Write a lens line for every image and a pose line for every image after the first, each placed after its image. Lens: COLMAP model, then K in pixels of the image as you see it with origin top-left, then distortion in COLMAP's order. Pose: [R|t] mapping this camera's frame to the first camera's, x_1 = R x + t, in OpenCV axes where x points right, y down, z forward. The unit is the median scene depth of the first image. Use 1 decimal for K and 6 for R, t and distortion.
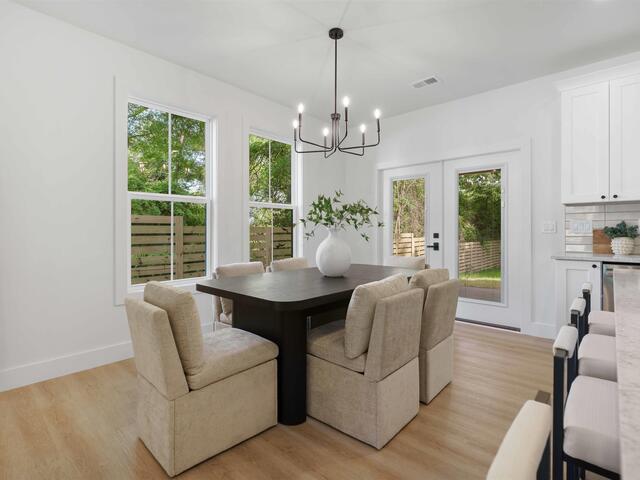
lens RADIAL K [[325.0, 0, 322.2], [0, 325.0, 236.0], [0, 0, 1]] dist [-0.001328, 0.000341]
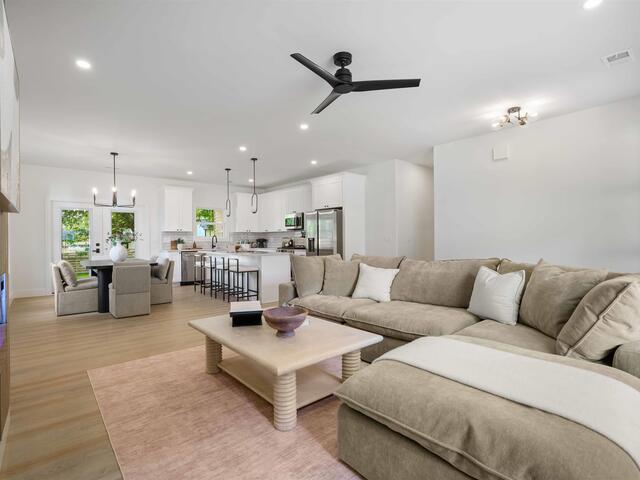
lens RADIAL K [[319.8, 0, 320.0], [0, 319.8, 240.0], [0, 0, 1]] dist [-0.001893, -0.000103]
pose [[0.134360, -0.003230, 0.990927, -1.766121], [0.021475, 0.999769, 0.000347, -0.001496], [-0.990700, 0.021234, 0.134399, -0.637938]]
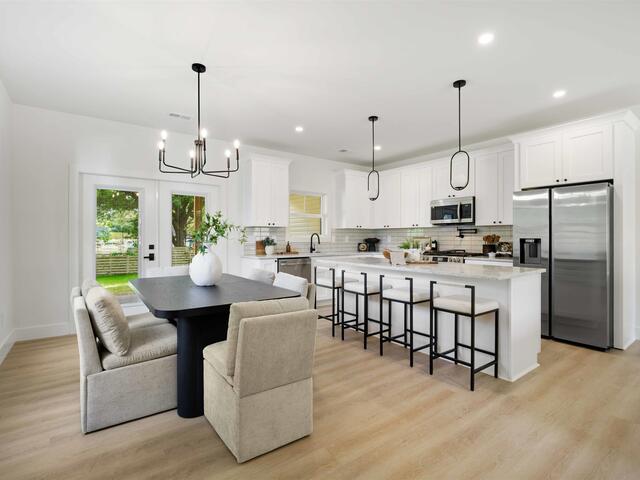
lens RADIAL K [[325.0, 0, 322.2], [0, 325.0, 236.0], [0, 0, 1]] dist [-0.001328, 0.000341]
pose [[0.201824, 0.006681, 0.979399, -0.868446], [0.014517, 0.999846, -0.009812, -0.027560], [-0.979314, 0.016198, 0.201696, 0.320944]]
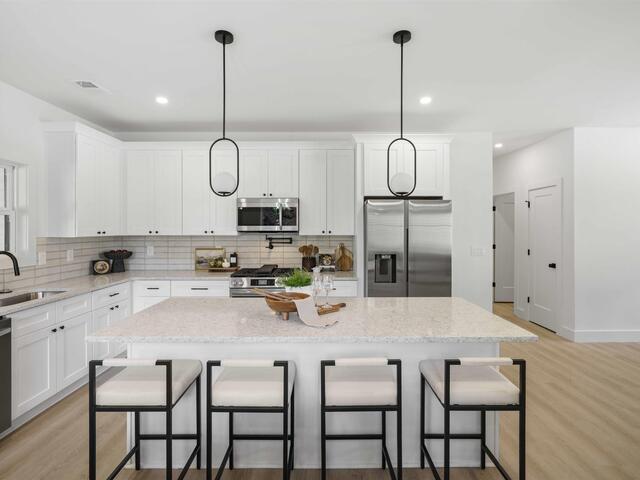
lens RADIAL K [[326.8, 0, 321.1], [0, 326.8, 226.9], [0, 0, 1]] dist [-0.004360, -0.000356]
pose [[-0.662062, 0.007451, 0.749412, -0.118214], [0.014041, 0.999898, 0.002463, -0.123986], [-0.749317, 0.012153, -0.662100, 0.719272]]
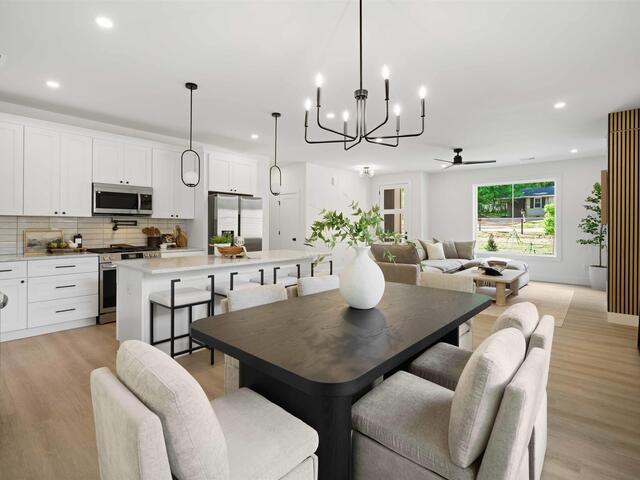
lens RADIAL K [[326.8, 0, 321.1], [0, 326.8, 226.9], [0, 0, 1]] dist [-0.004360, -0.000356]
pose [[-0.999889, -0.006450, -0.013448, 0.129560], [-0.006751, 0.999725, 0.022458, -0.085431], [0.013299, 0.022547, -0.999657, 1.565432]]
